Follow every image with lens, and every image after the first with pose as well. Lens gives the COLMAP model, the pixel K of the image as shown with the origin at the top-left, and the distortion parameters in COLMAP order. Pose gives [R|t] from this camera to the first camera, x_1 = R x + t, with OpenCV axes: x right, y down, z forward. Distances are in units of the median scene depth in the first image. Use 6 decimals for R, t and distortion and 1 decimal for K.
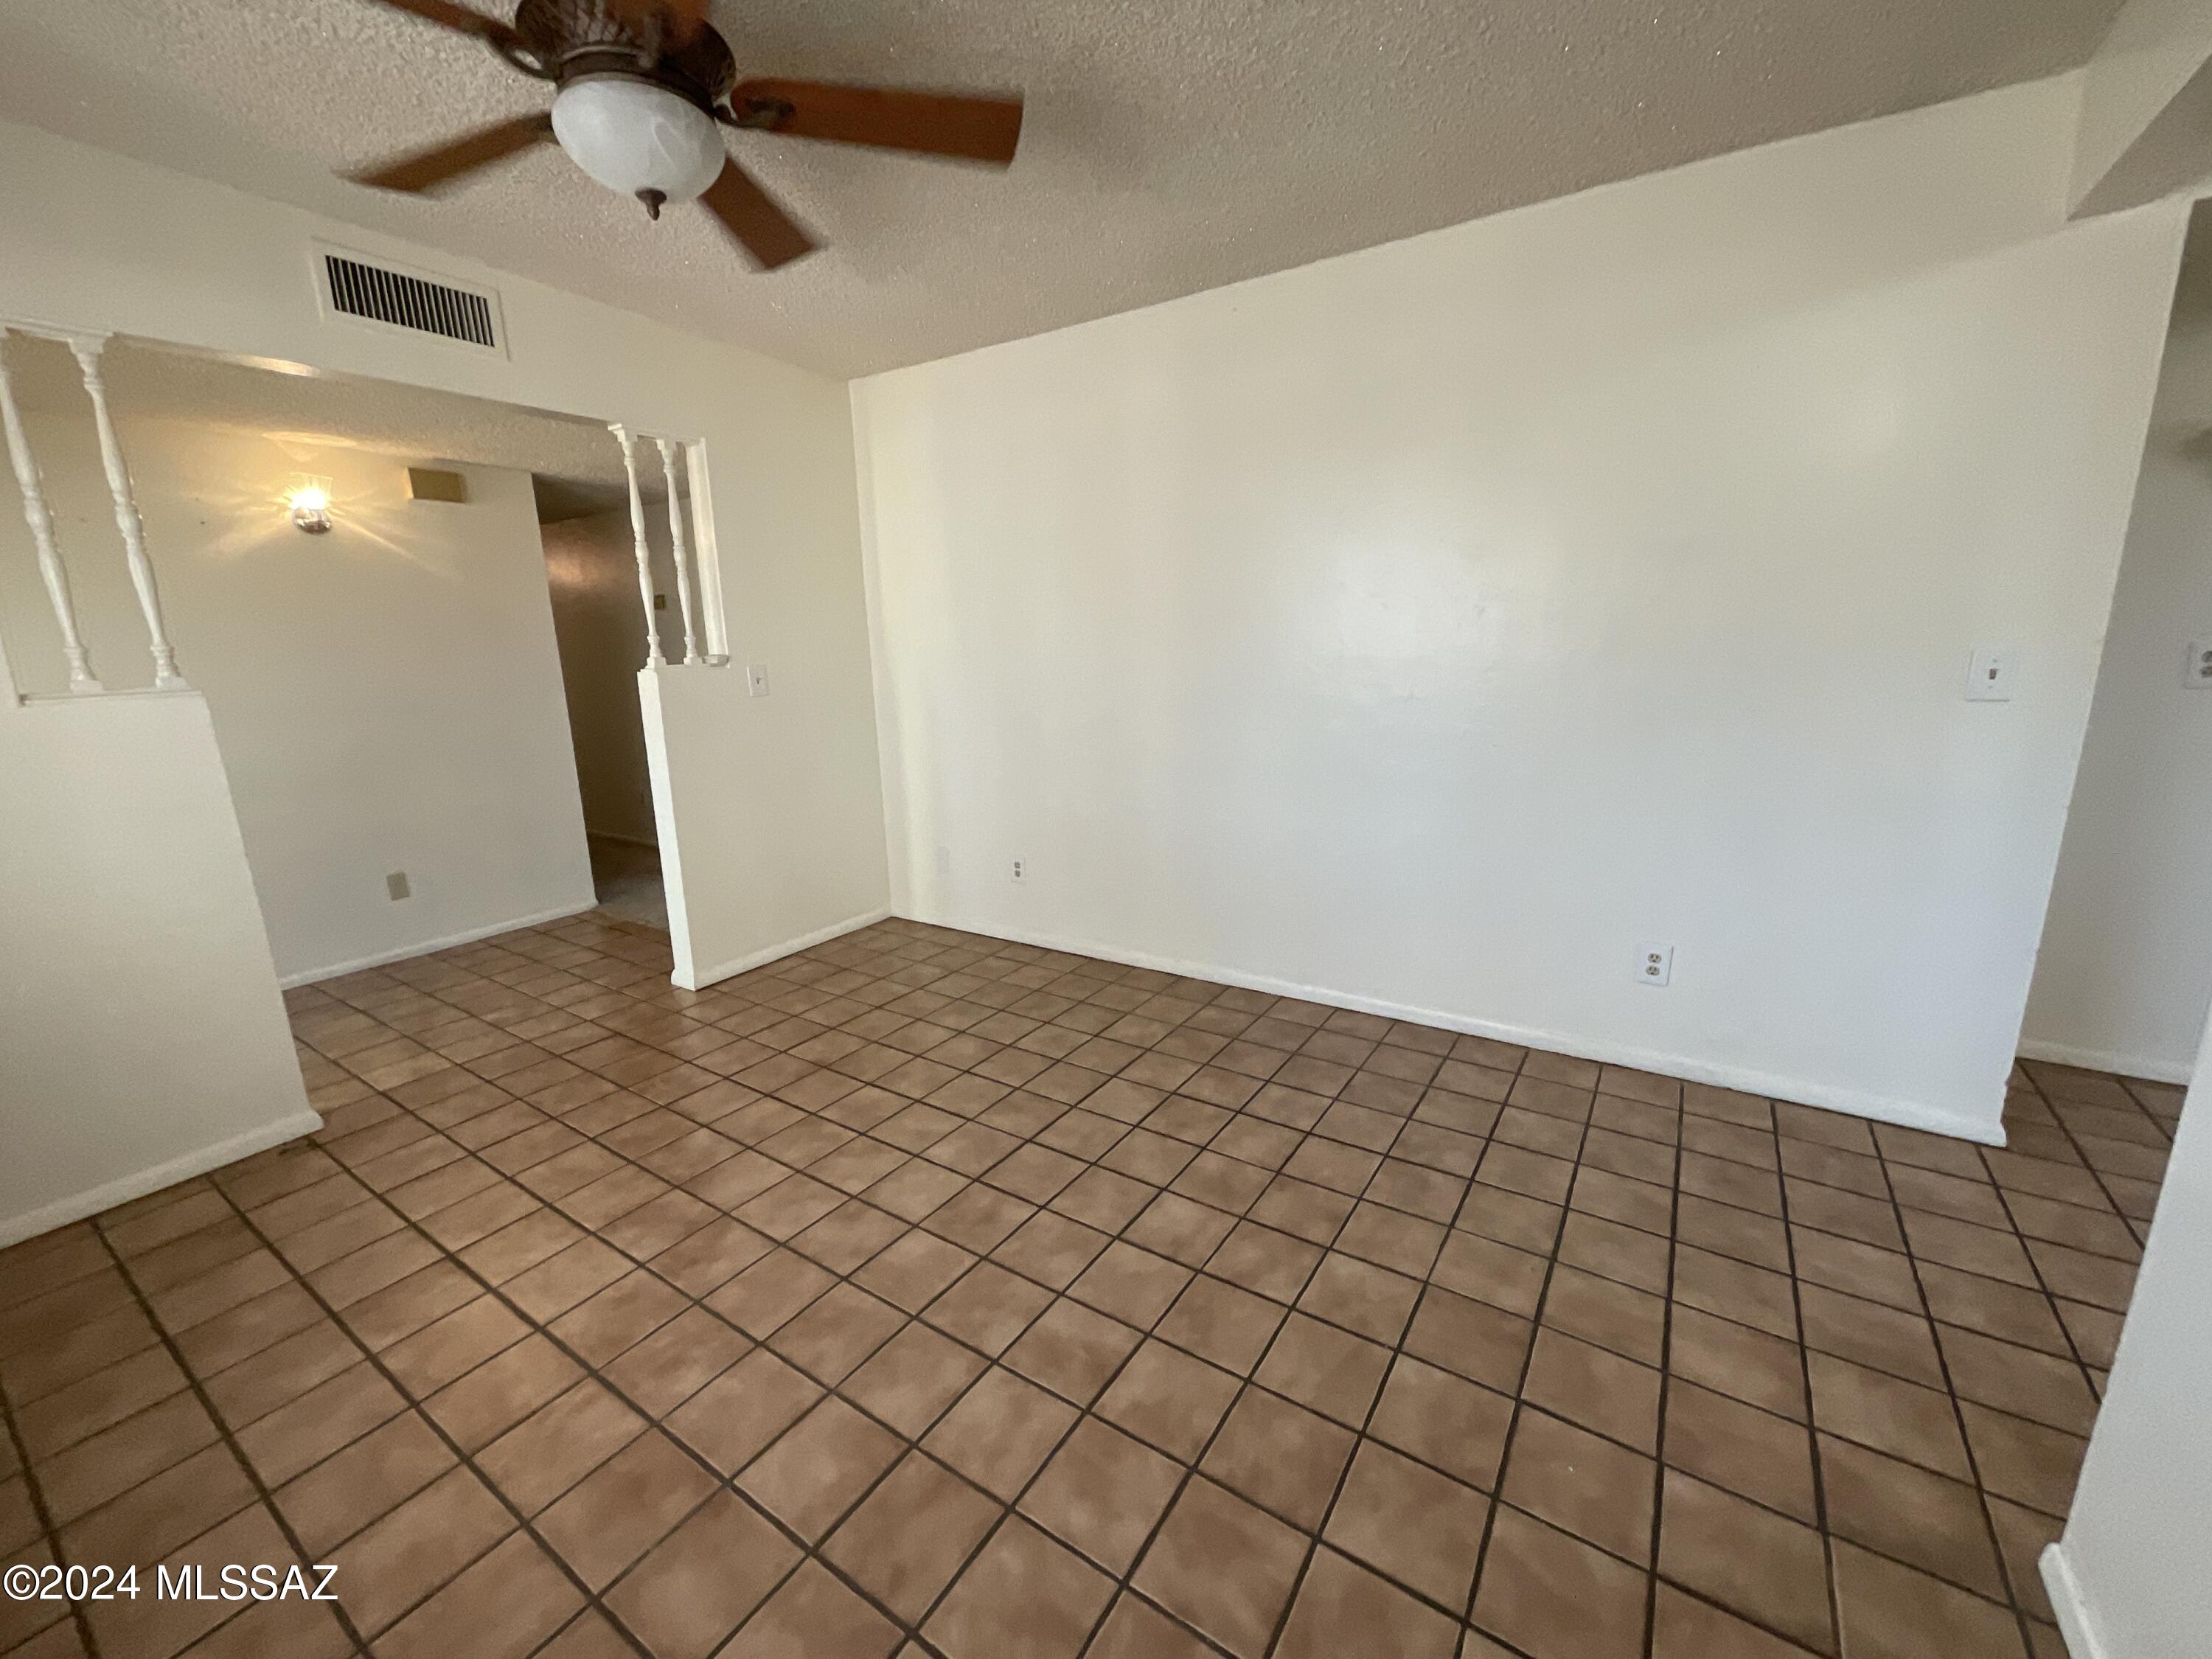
lens RADIAL K [[894.7, 0, 1102.2], [0, 894.7, 835.3], [0, 0, 1]] dist [-0.000727, -0.000090]
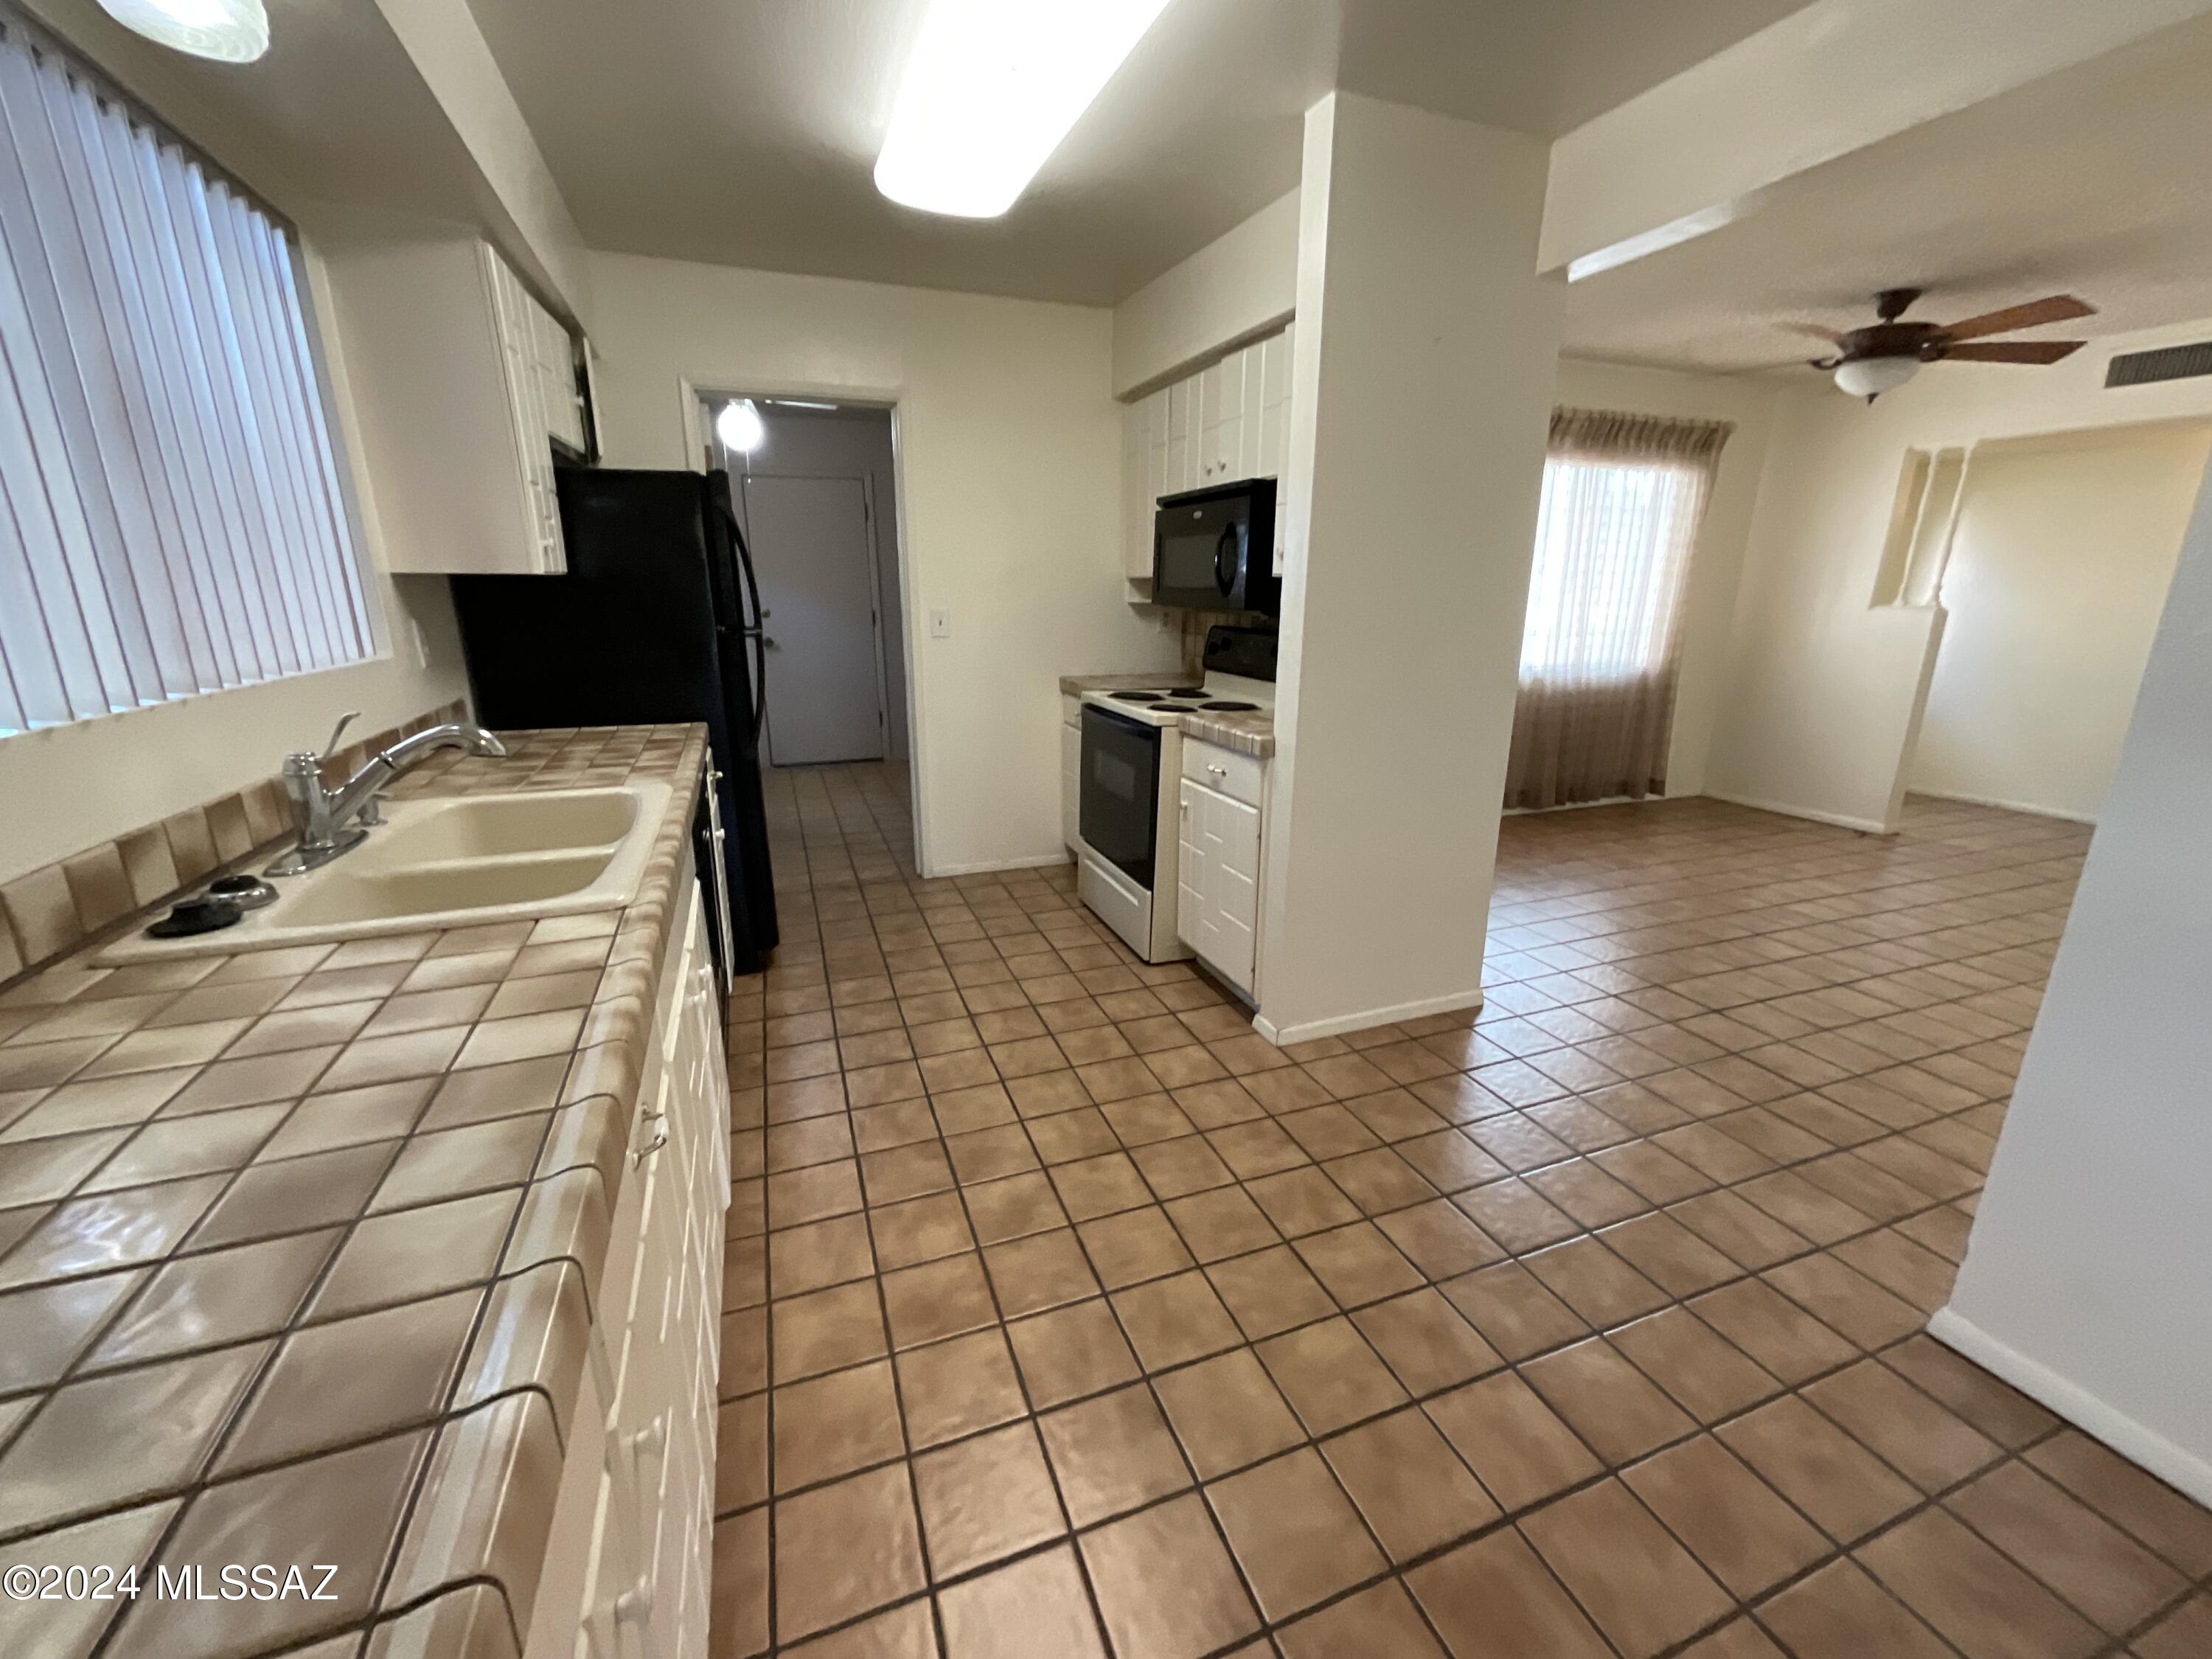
lens RADIAL K [[894.7, 0, 1102.2], [0, 894.7, 835.3], [0, 0, 1]] dist [-0.000727, -0.000090]
pose [[-0.582792, 0.242224, -0.775681, 2.037633], [-0.168890, 0.897595, 0.407185, -0.224623], [0.794877, 0.368309, -0.482202, 0.711756]]
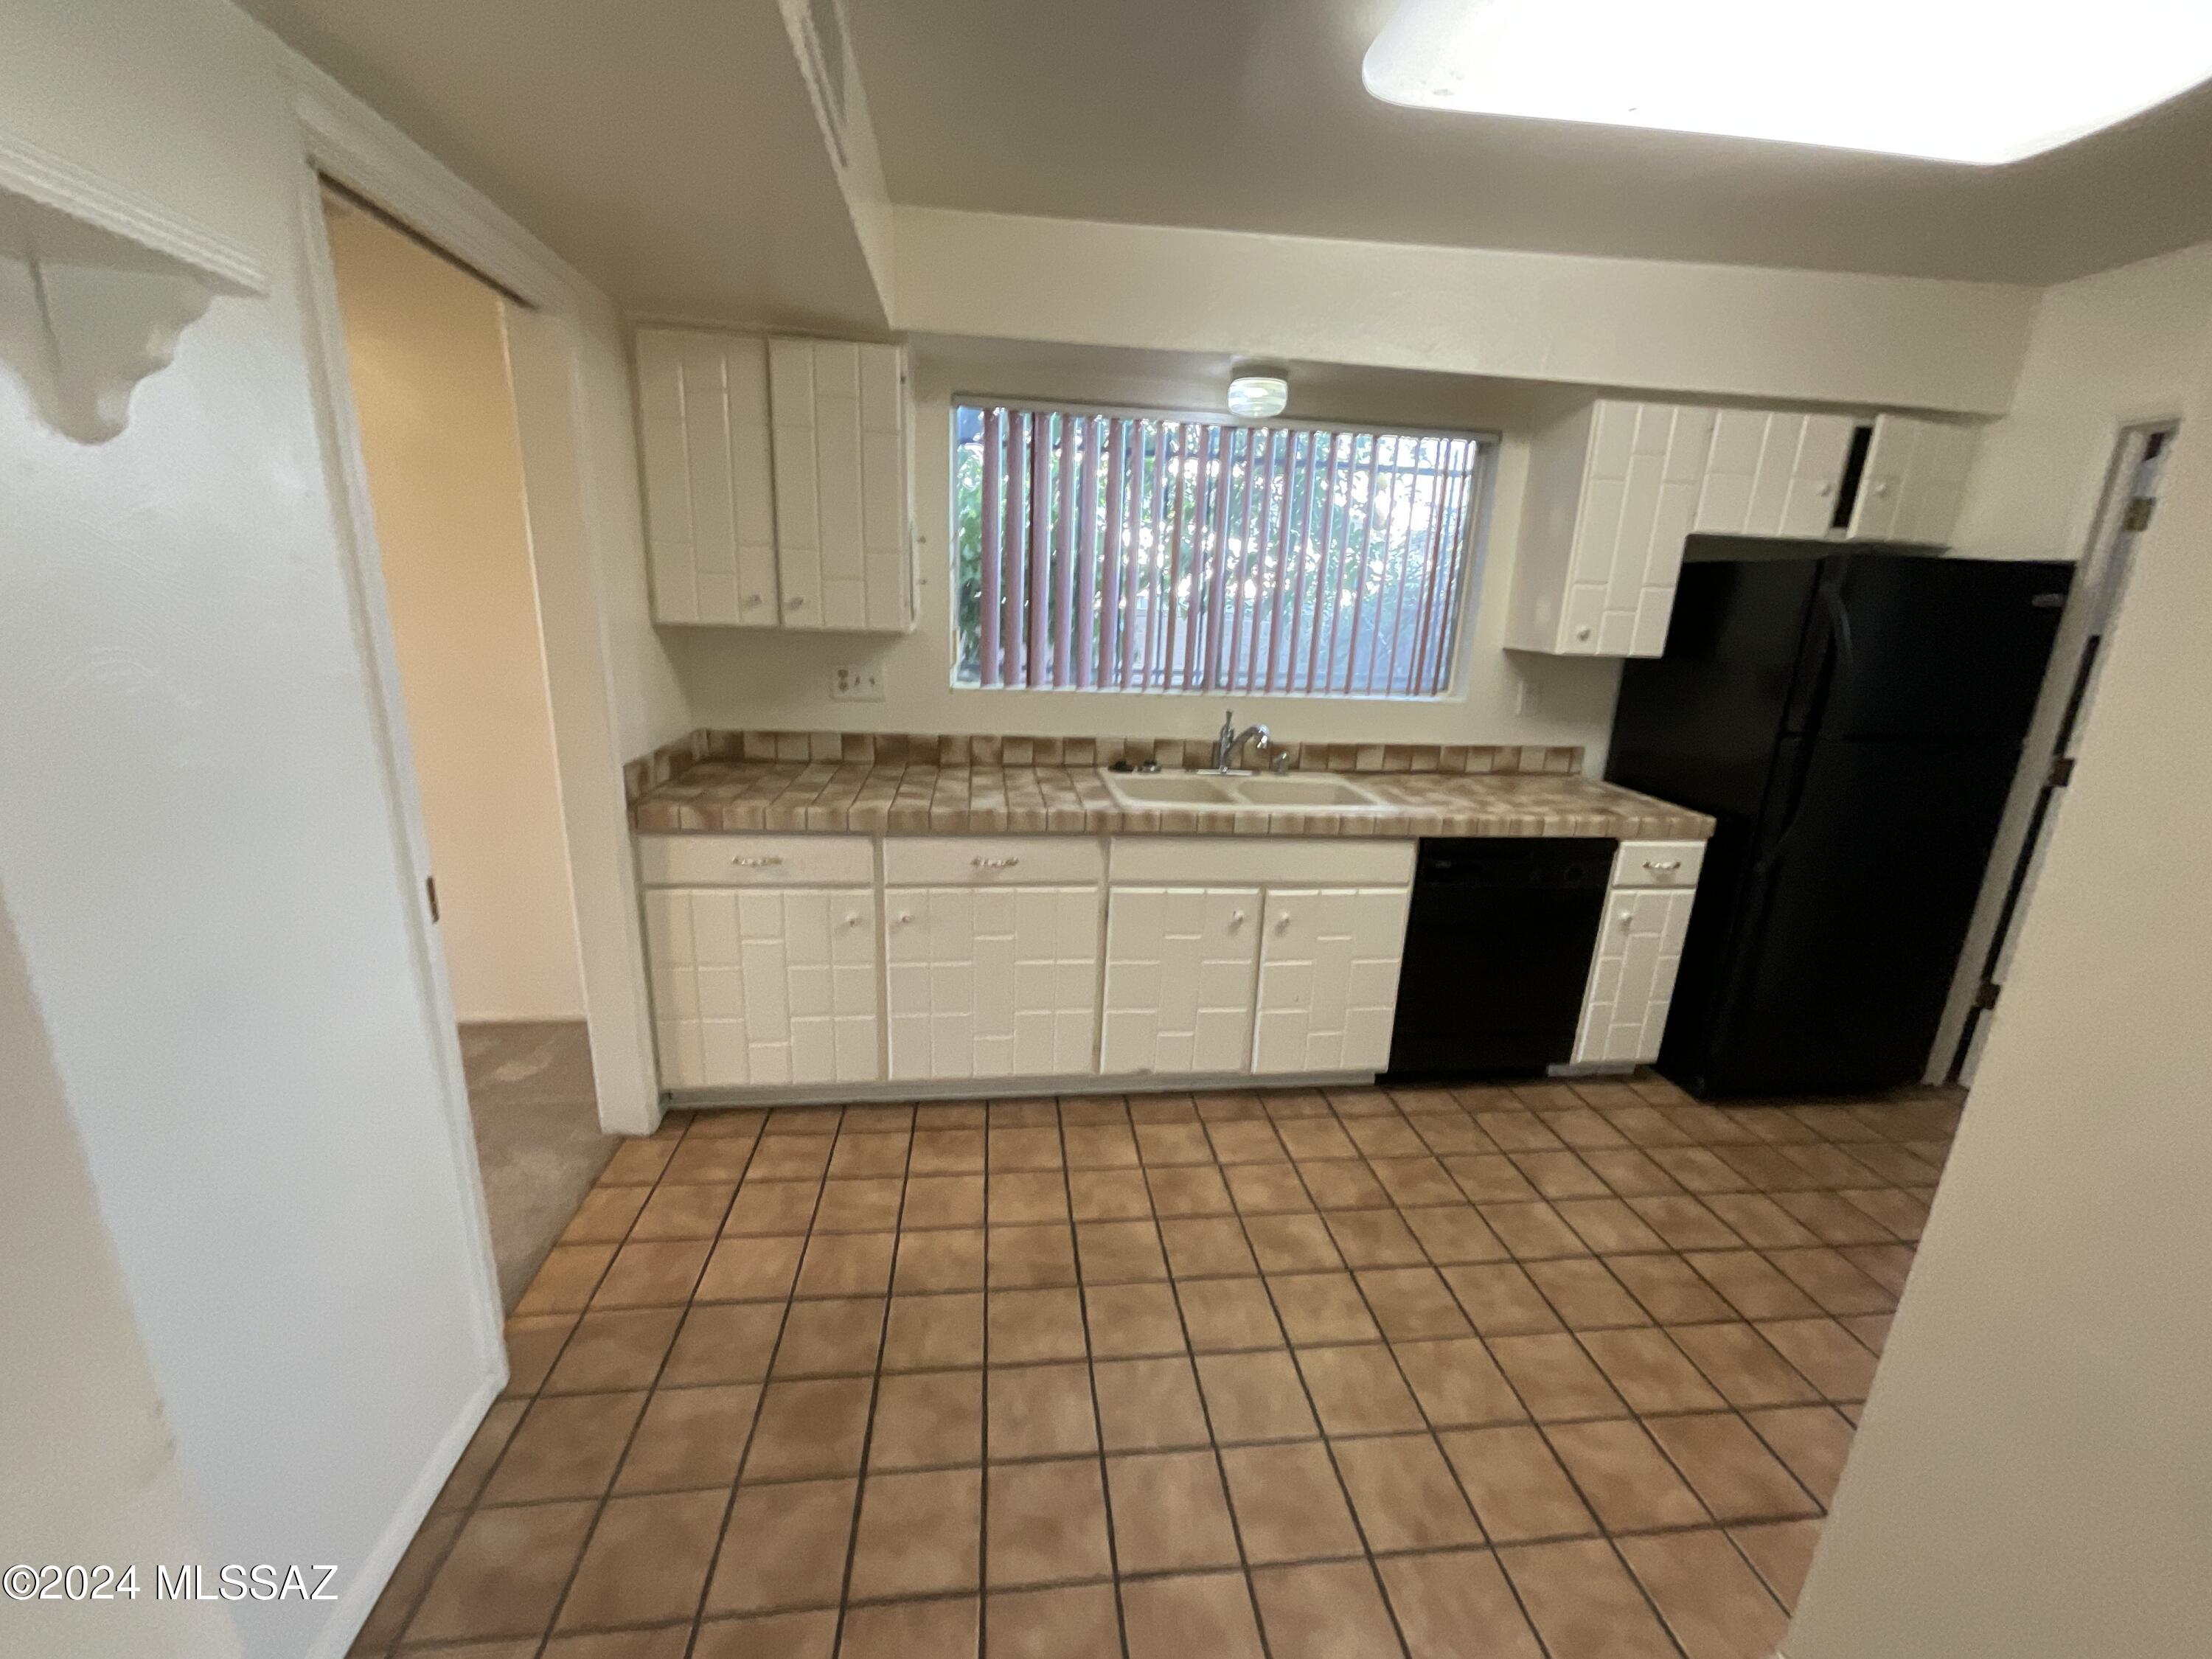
lens RADIAL K [[894.7, 0, 1102.2], [0, 894.7, 835.3], [0, 0, 1]] dist [-0.000727, -0.000090]
pose [[-0.649902, -0.201029, 0.732949, 0.876001], [0.144394, 0.914160, 0.378764, -0.312652], [-0.746175, 0.351993, -0.565087, 0.907662]]
